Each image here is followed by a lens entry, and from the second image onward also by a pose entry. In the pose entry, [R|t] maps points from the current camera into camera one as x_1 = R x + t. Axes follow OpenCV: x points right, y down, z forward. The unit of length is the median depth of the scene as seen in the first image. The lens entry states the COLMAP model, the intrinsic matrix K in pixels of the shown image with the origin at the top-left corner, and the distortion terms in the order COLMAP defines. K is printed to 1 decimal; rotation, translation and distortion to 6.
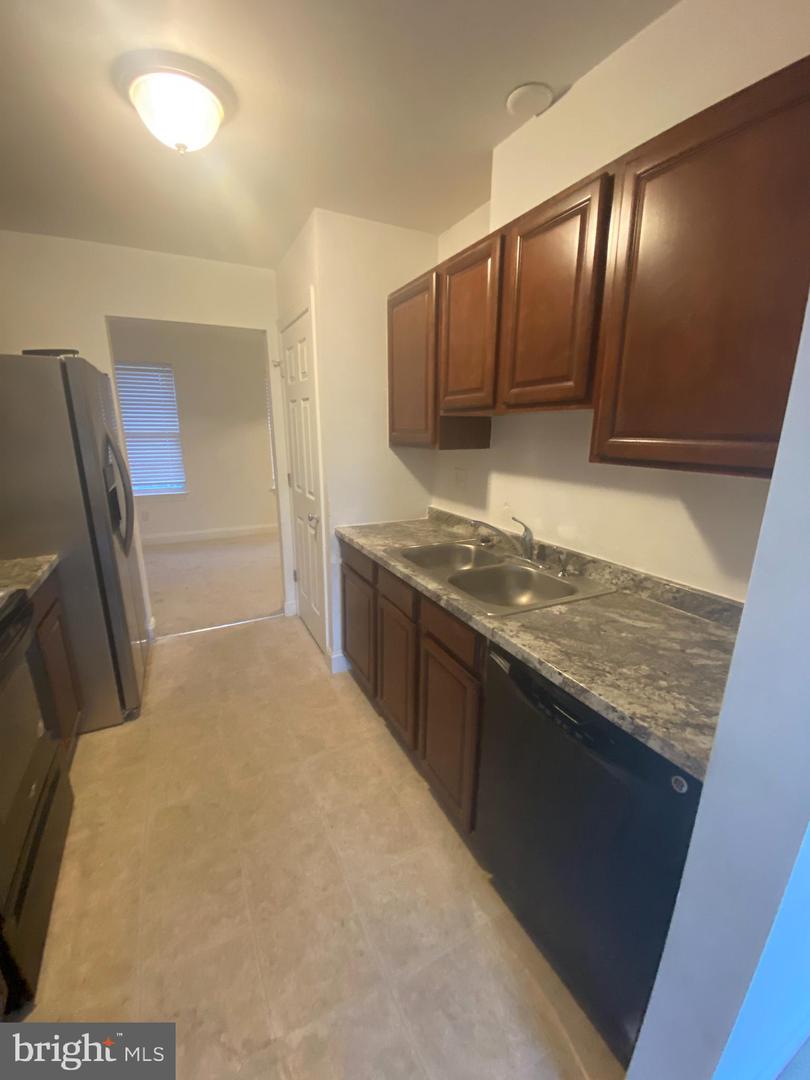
lens RADIAL K [[435.8, 0, 405.5], [0, 435.8, 540.0], [0, 0, 1]] dist [0.020445, -0.019447]
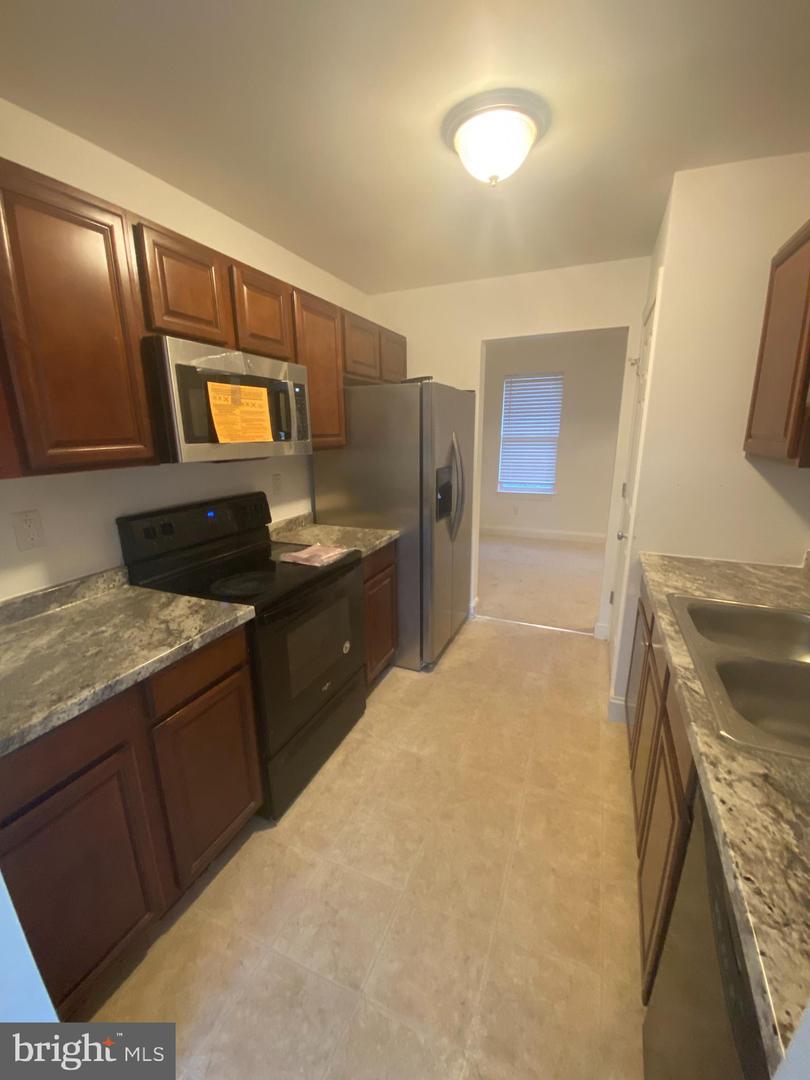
lens RADIAL K [[435.8, 0, 407.0], [0, 435.8, 539.2], [0, 0, 1]] dist [0.020445, -0.019447]
pose [[0.632758, 0.177294, -0.753780, 0.214788], [-0.180346, 0.980409, 0.079208, -0.047816], [0.753056, 0.085822, 0.652336, 0.135154]]
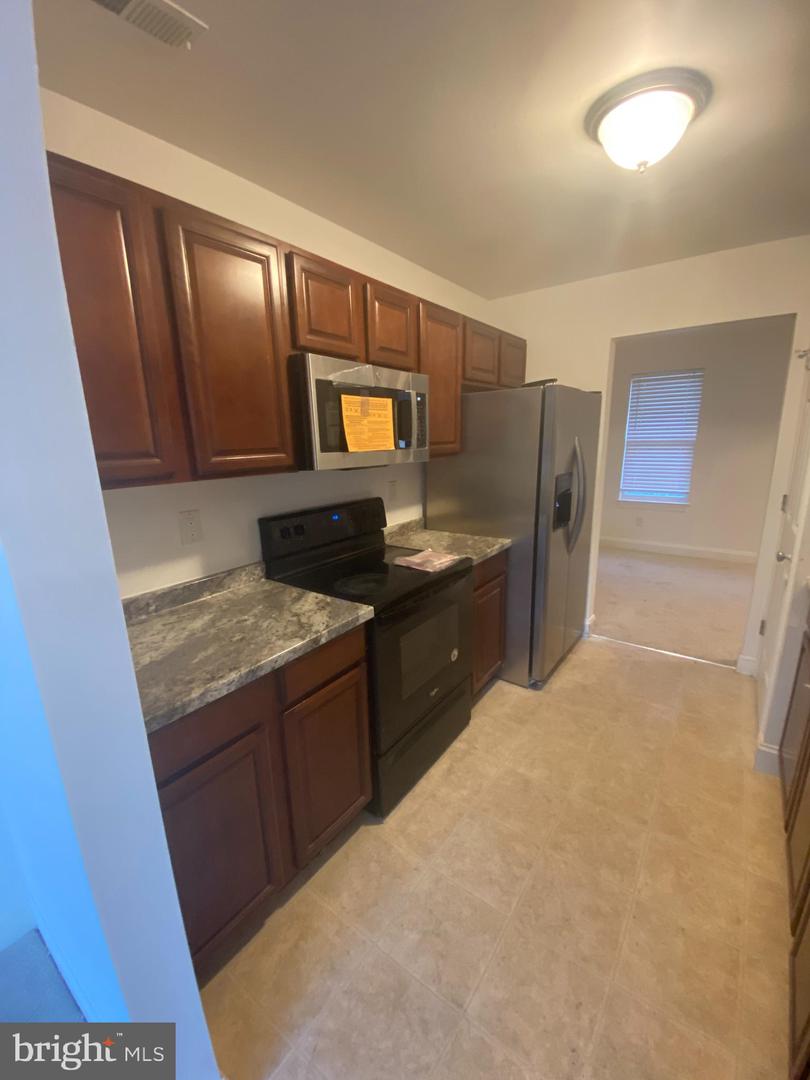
lens RADIAL K [[435.8, 0, 406.8], [0, 435.8, 539.5], [0, 0, 1]] dist [0.020445, -0.019447]
pose [[0.437753, 0.190406, -0.878703, 0.191478], [-0.200468, 0.973386, 0.111053, -0.044605], [0.876462, 0.127538, 0.464273, 0.112439]]
